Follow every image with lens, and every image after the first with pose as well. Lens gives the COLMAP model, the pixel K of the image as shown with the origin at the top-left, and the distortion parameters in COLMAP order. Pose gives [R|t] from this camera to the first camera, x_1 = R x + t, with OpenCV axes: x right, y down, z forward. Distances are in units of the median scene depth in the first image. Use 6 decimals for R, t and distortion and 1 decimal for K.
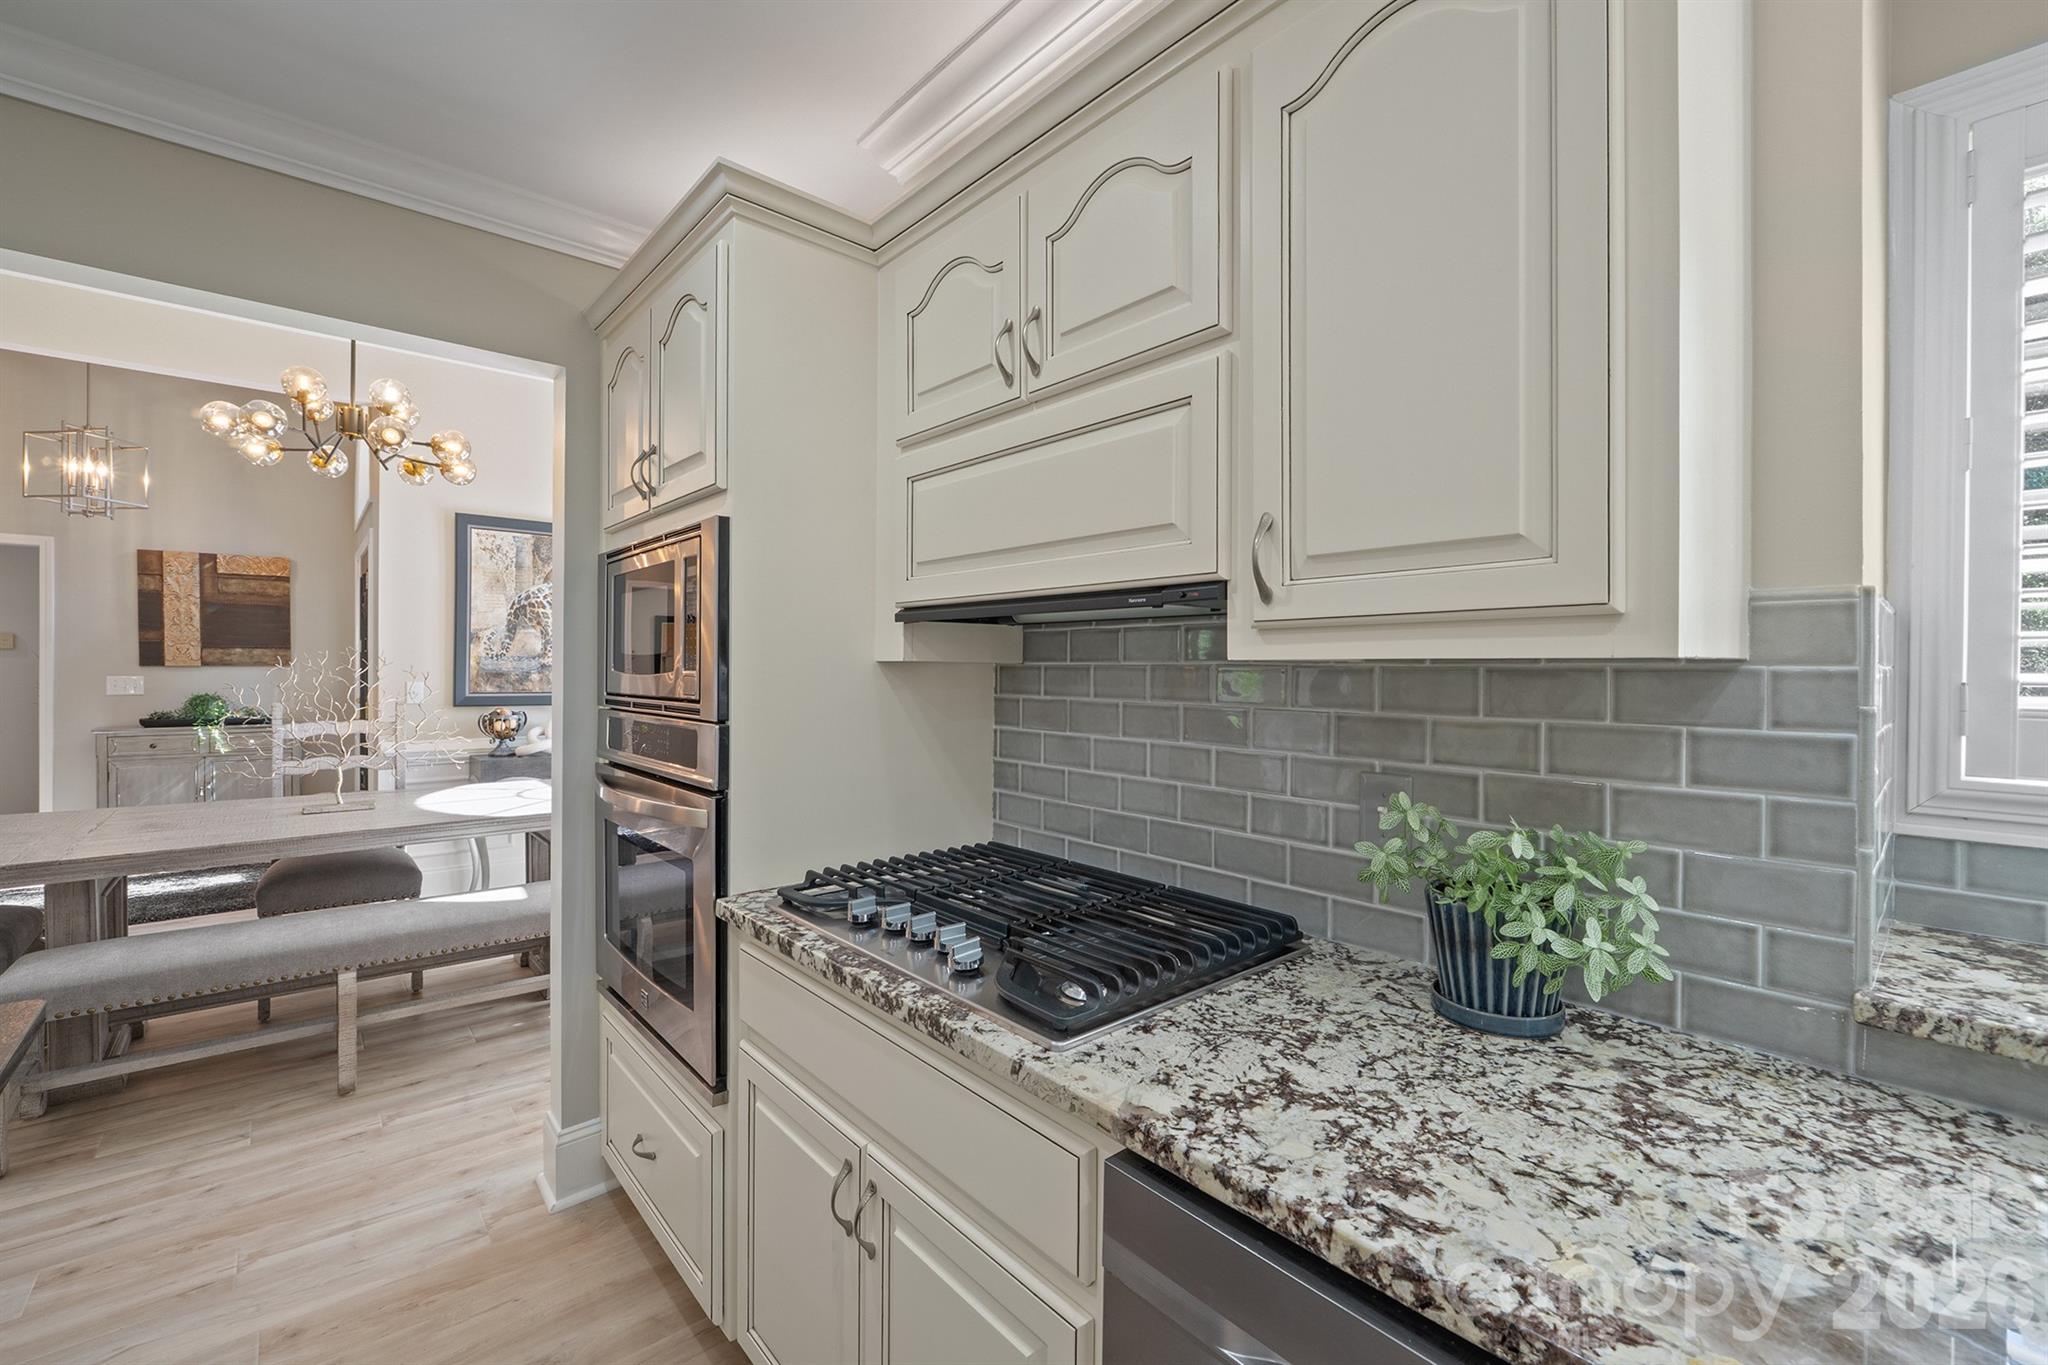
lens RADIAL K [[864.5, 0, 1020.6], [0, 864.5, 676.3], [0, 0, 1]] dist [-0.007712, 0.001025]
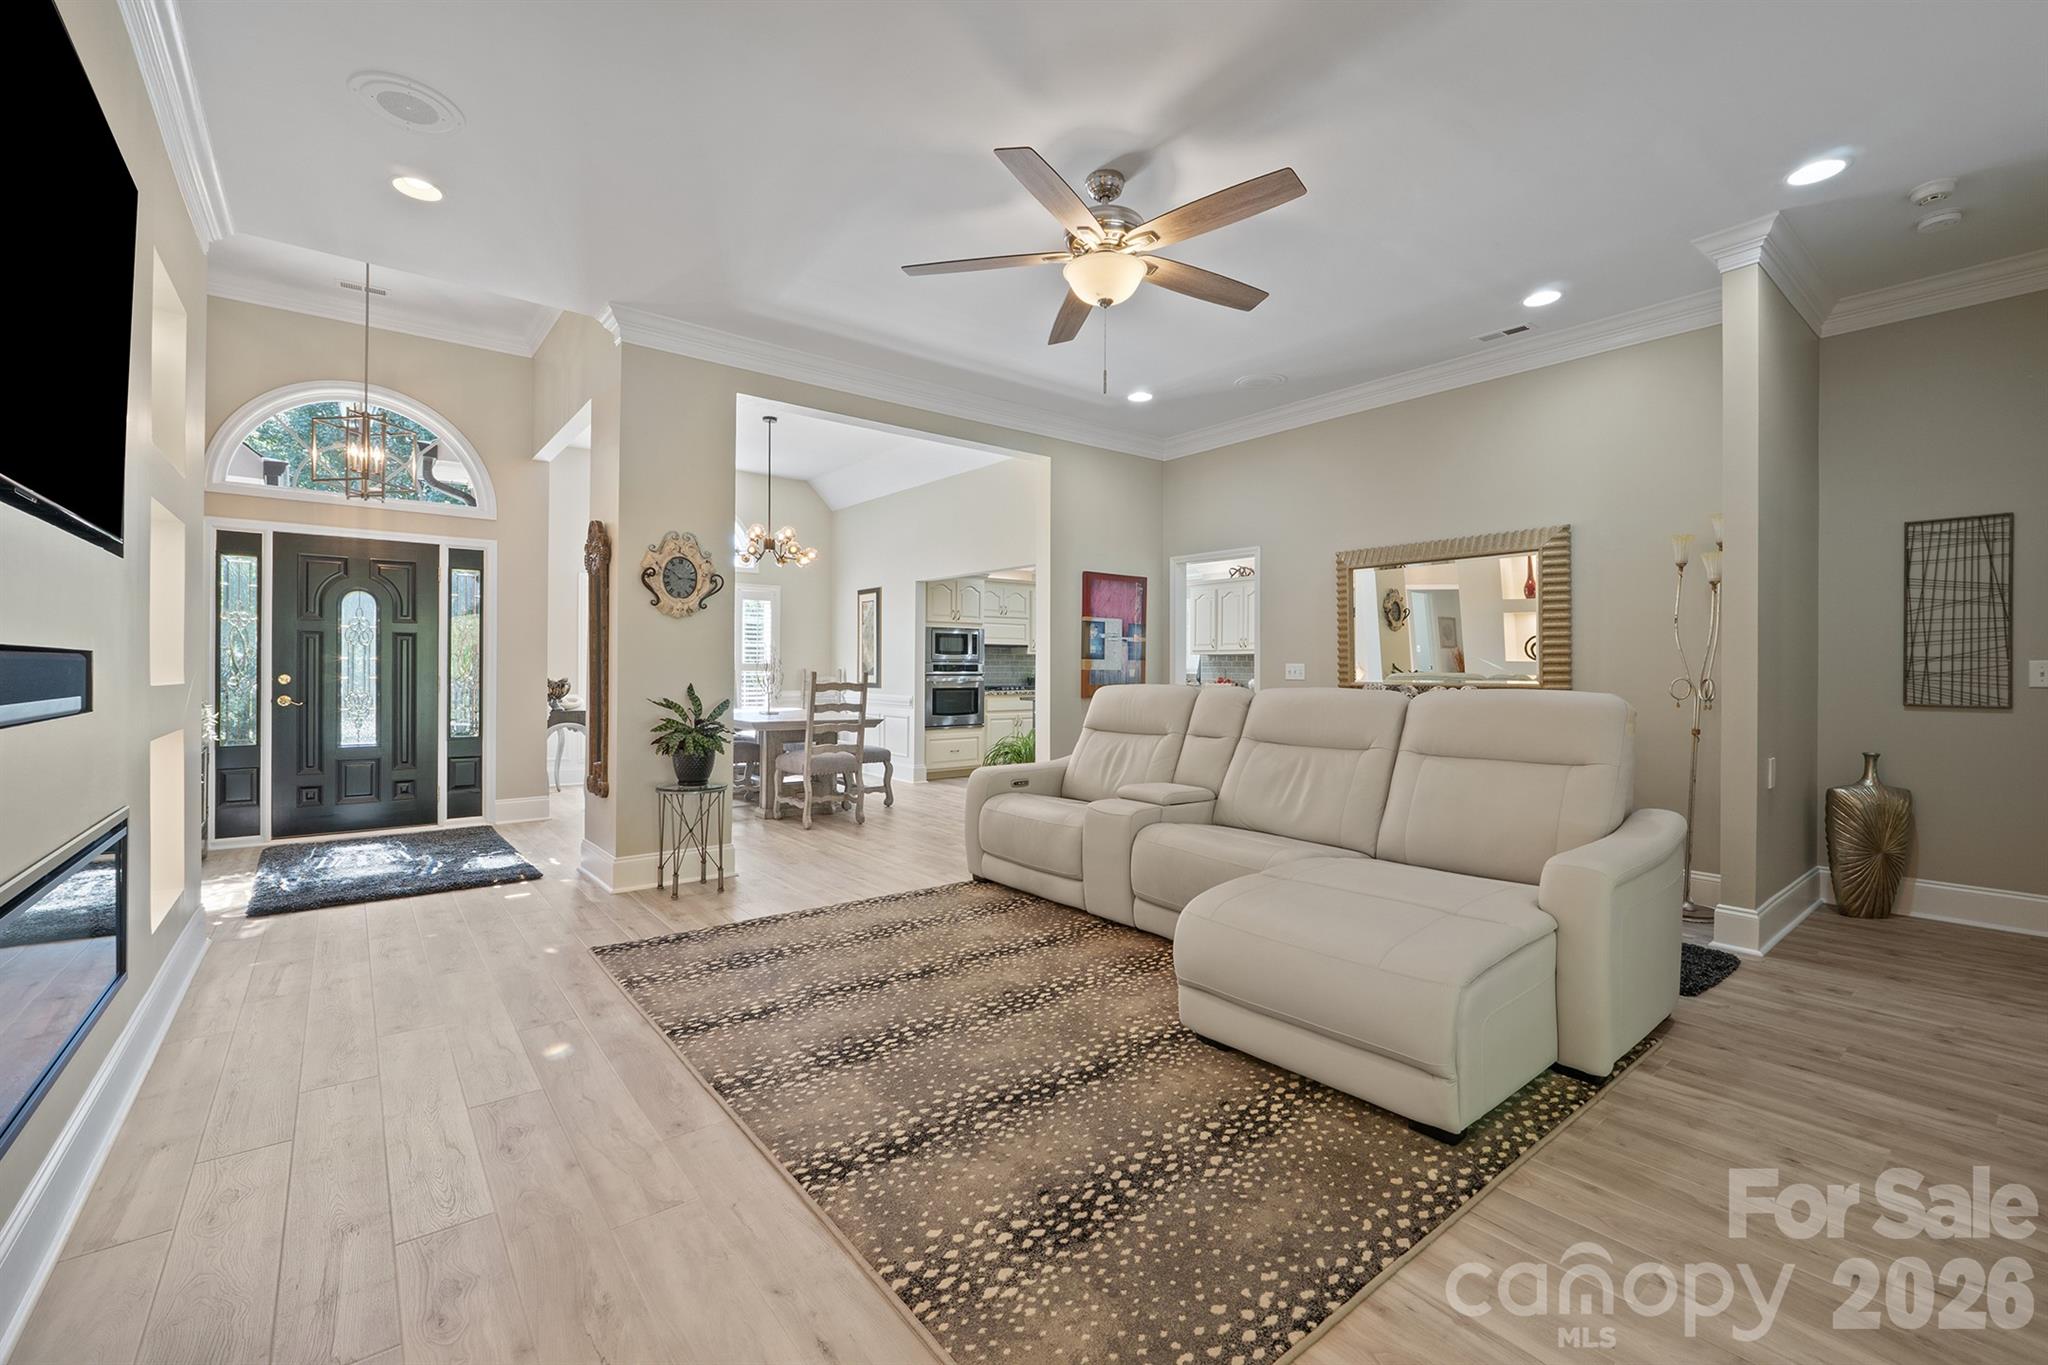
lens RADIAL K [[864.5, 0, 1018.8], [0, 864.5, 663.6], [0, 0, 1]] dist [-0.007712, 0.001025]
pose [[0.043563, -0.002689, 0.999047, -1.981077], [0.005064, 0.999984, 0.002470, 0.013587], [-0.999038, 0.004952, 0.043576, 0.156755]]
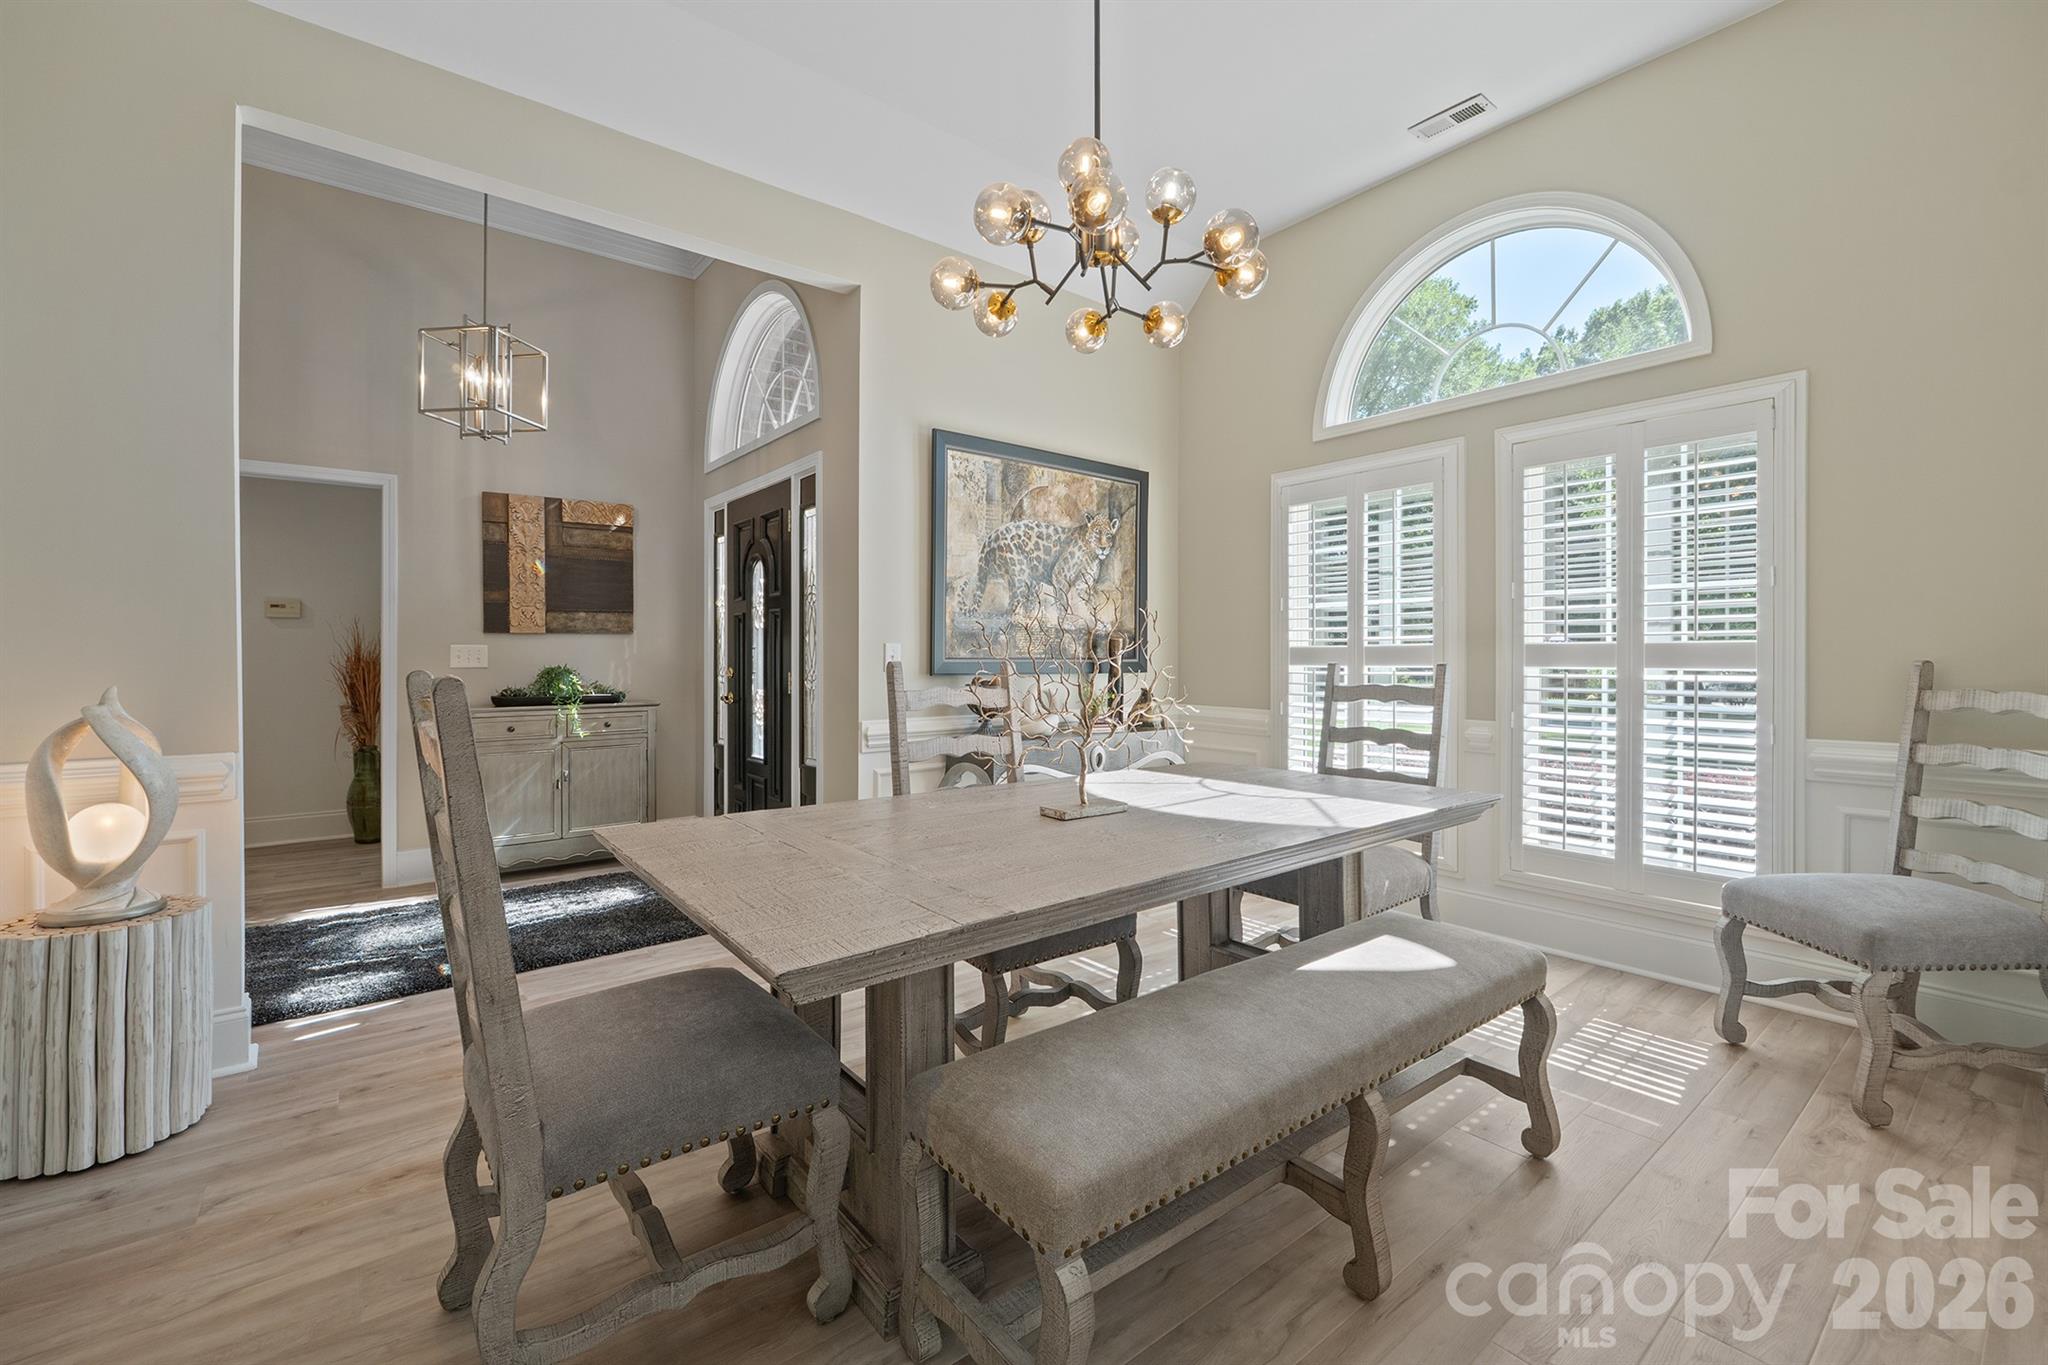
lens RADIAL K [[864.5, 0, 1018.0], [0, 864.5, 652.1], [0, 0, 1]] dist [-0.007712, 0.001025]
pose [[0.999109, -0.007817, -0.041480, -0.534083], [0.007121, 0.999832, -0.016905, 0.027203], [0.041605, 0.016594, 0.998996, 0.214629]]
